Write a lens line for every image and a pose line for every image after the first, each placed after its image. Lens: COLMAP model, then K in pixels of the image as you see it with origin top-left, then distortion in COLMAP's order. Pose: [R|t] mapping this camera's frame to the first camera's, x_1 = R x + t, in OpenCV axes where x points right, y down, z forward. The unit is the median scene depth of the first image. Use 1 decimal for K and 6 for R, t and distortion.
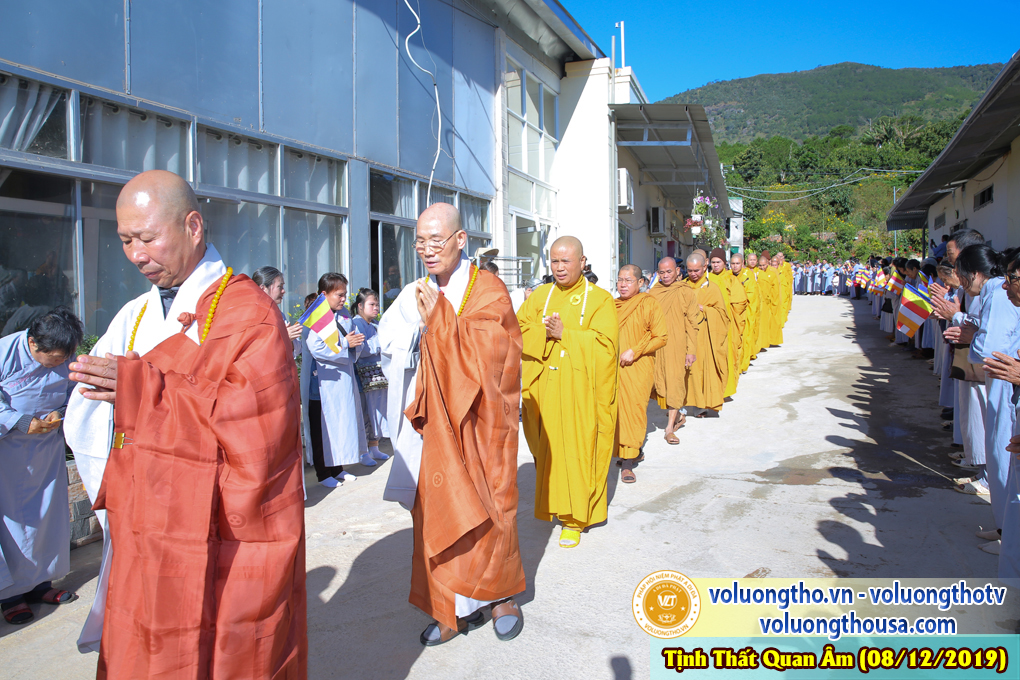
lens RADIAL K [[701.5, 0, 506.3], [0, 701.5, 341.9], [0, 0, 1]] dist [-0.108187, 0.078986]
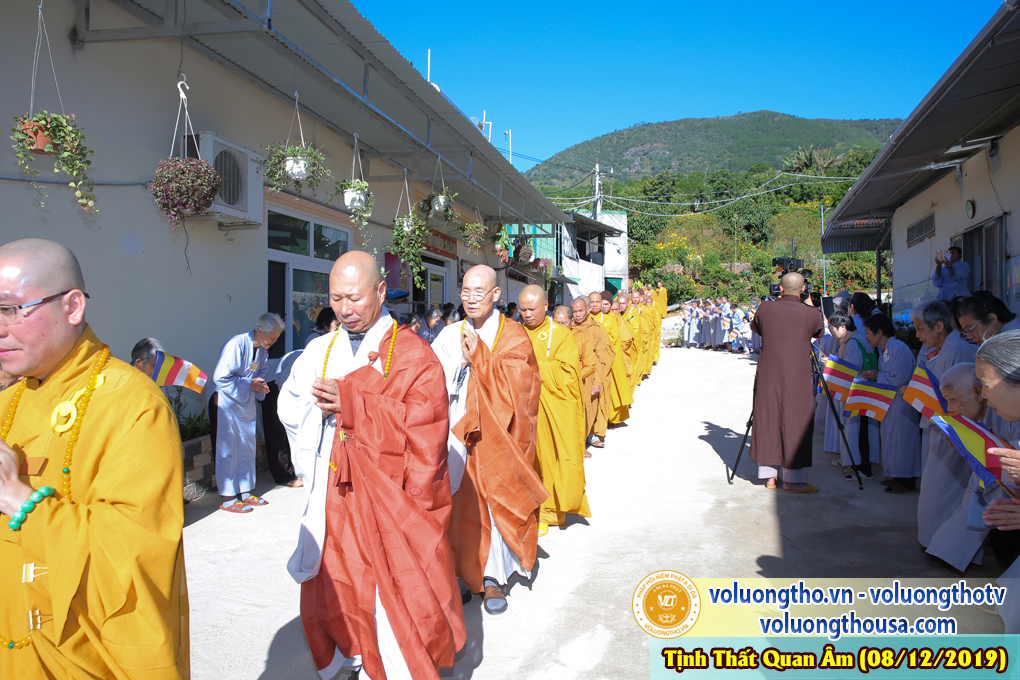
lens RADIAL K [[701.5, 0, 513.3], [0, 701.5, 334.2], [0, 0, 1]] dist [-0.108187, 0.078986]
pose [[0.994100, 0.011926, 0.107811, 0.070305], [-0.005475, 0.998187, -0.059935, -0.016313], [-0.108331, 0.058991, 0.992363, 0.138787]]
